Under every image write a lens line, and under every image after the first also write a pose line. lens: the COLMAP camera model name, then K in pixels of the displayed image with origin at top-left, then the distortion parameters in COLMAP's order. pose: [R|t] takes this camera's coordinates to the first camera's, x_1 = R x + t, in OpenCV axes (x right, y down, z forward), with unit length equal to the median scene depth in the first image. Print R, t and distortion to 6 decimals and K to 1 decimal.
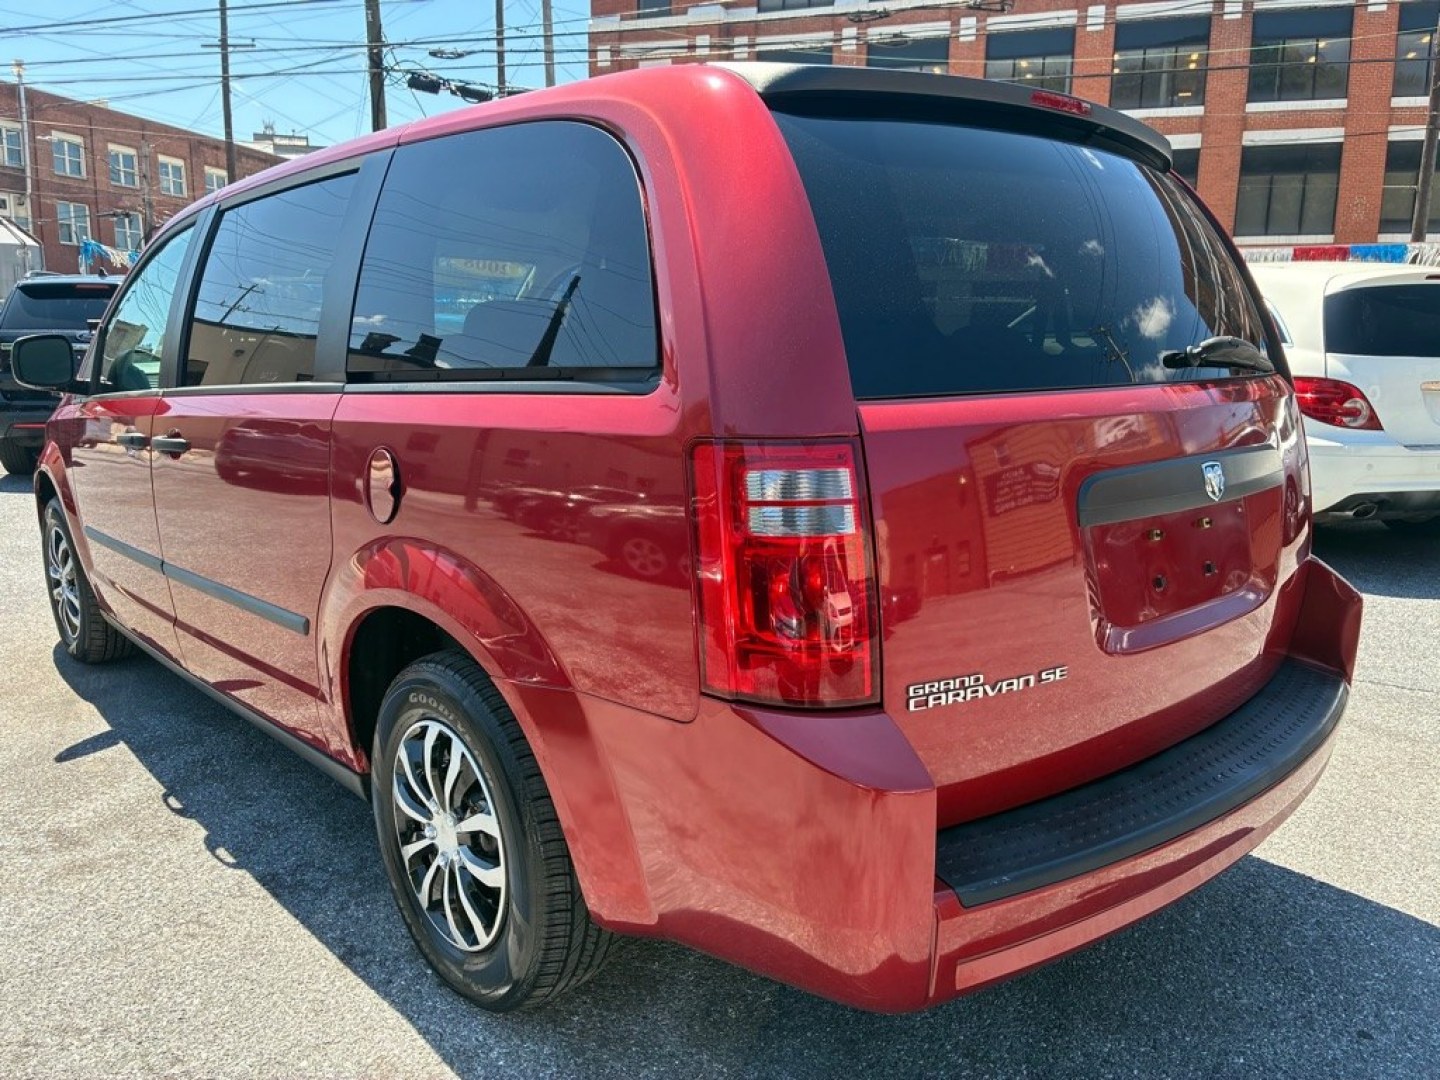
lens RADIAL K [[1096.8, 0, 725.9], [0, 1096.8, 543.1], [0, 0, 1]] dist [0.055487, -0.092853]
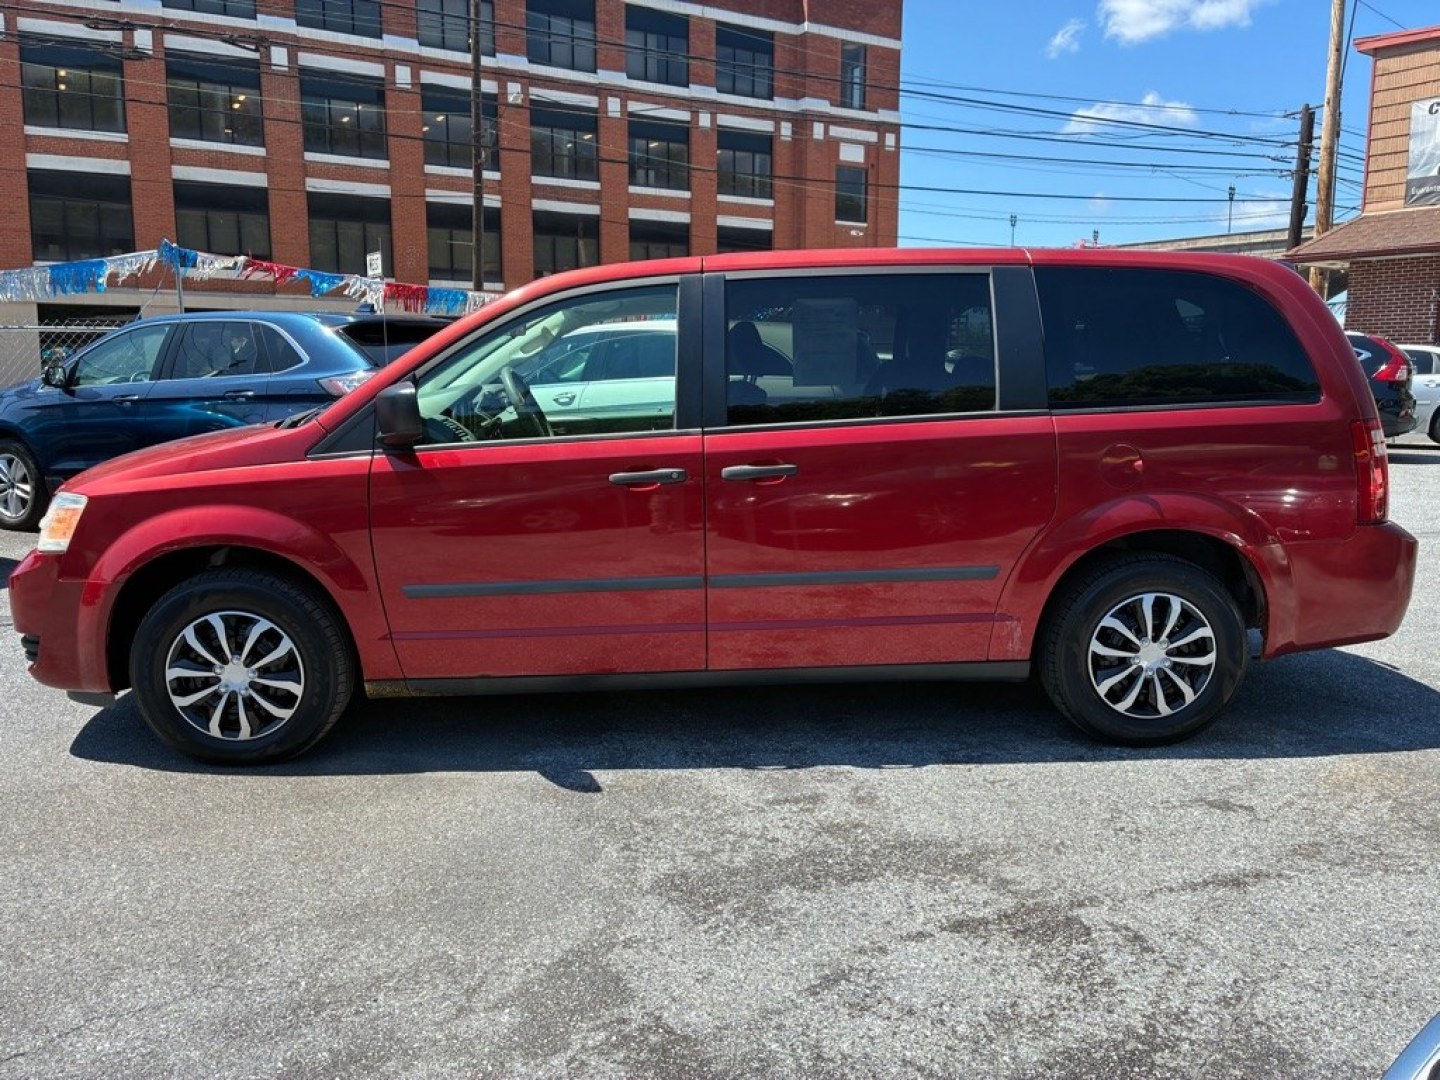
lens RADIAL K [[1108.0, 0, 722.7], [0, 1108.0, 530.2], [0, 0, 1]] dist [0.028212, -0.042831]
pose [[0.635239, -0.114968, 0.763711, -0.246045], [0.143361, 0.989226, 0.029672, -0.011153], [-0.758894, 0.090637, 0.644876, 0.041052]]
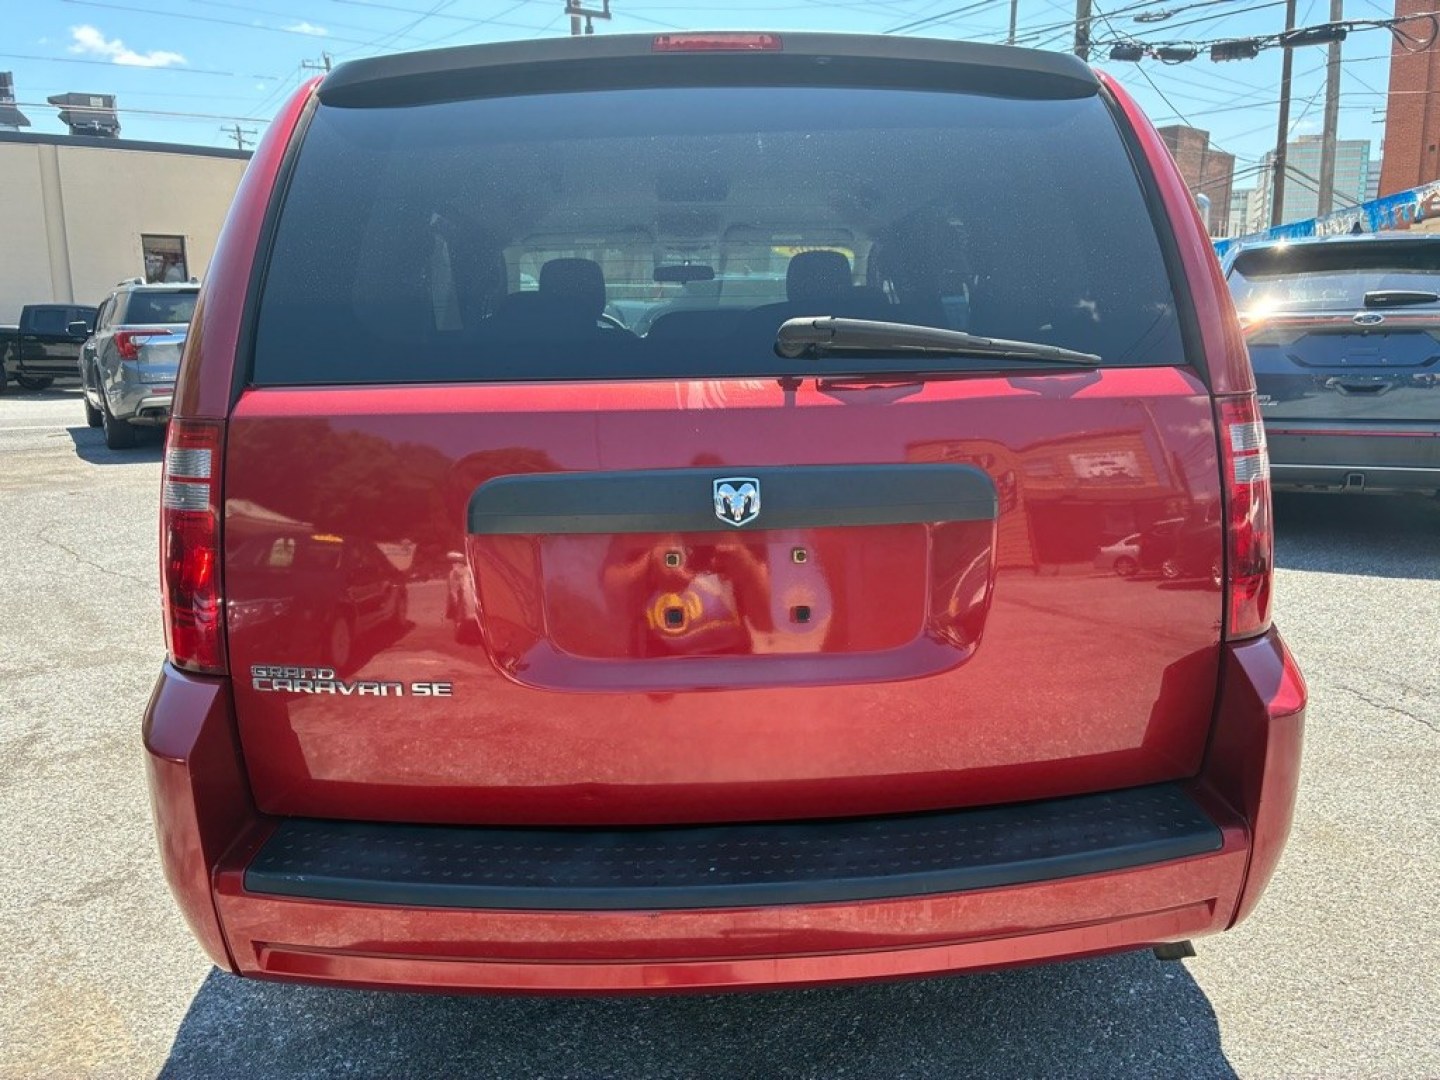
lens RADIAL K [[1096.8, 0, 721.6], [0, 1096.8, 535.0], [0, 0, 1]] dist [0.055487, -0.092853]
pose [[0.774543, 0.106056, -0.623567, 0.097249], [-0.099392, 0.994003, 0.045603, -0.006945], [0.624664, 0.026656, 0.780439, 0.039967]]
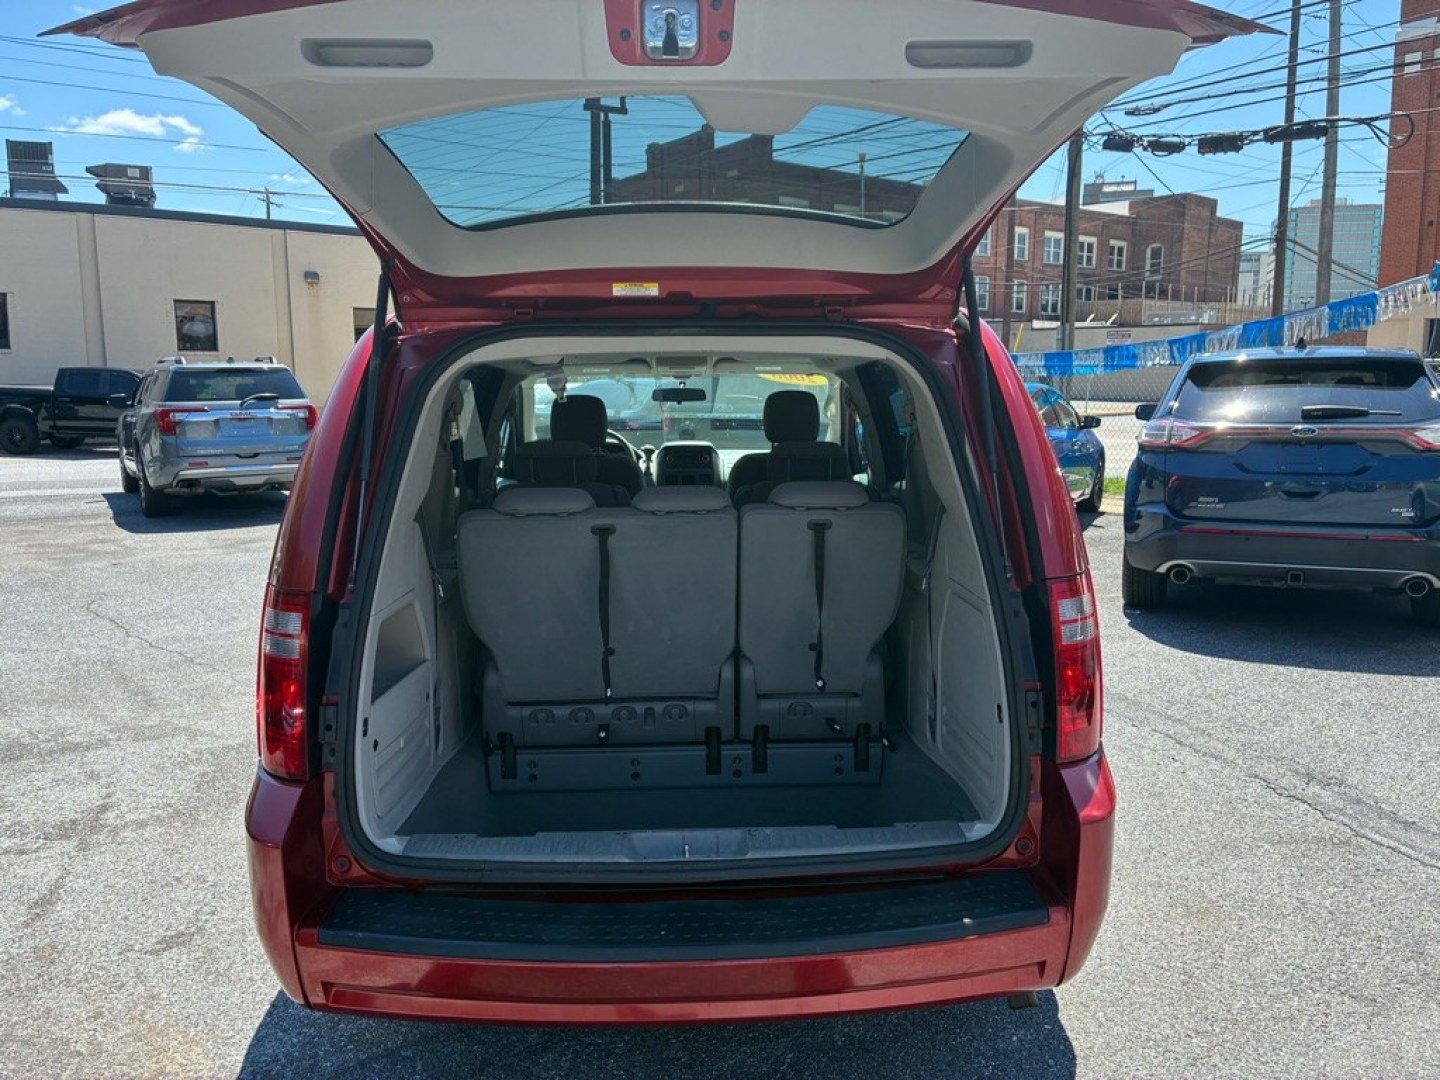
lens RADIAL K [[1096.8, 0, 716.8], [0, 1096.8, 534.9], [0, 0, 1]] dist [0.055487, -0.092853]
pose [[0.763498, 0.082642, -0.640501, 0.120463], [-0.109445, 0.993990, -0.002211, -0.018733], [0.636469, 0.071788, 0.767954, 0.019319]]
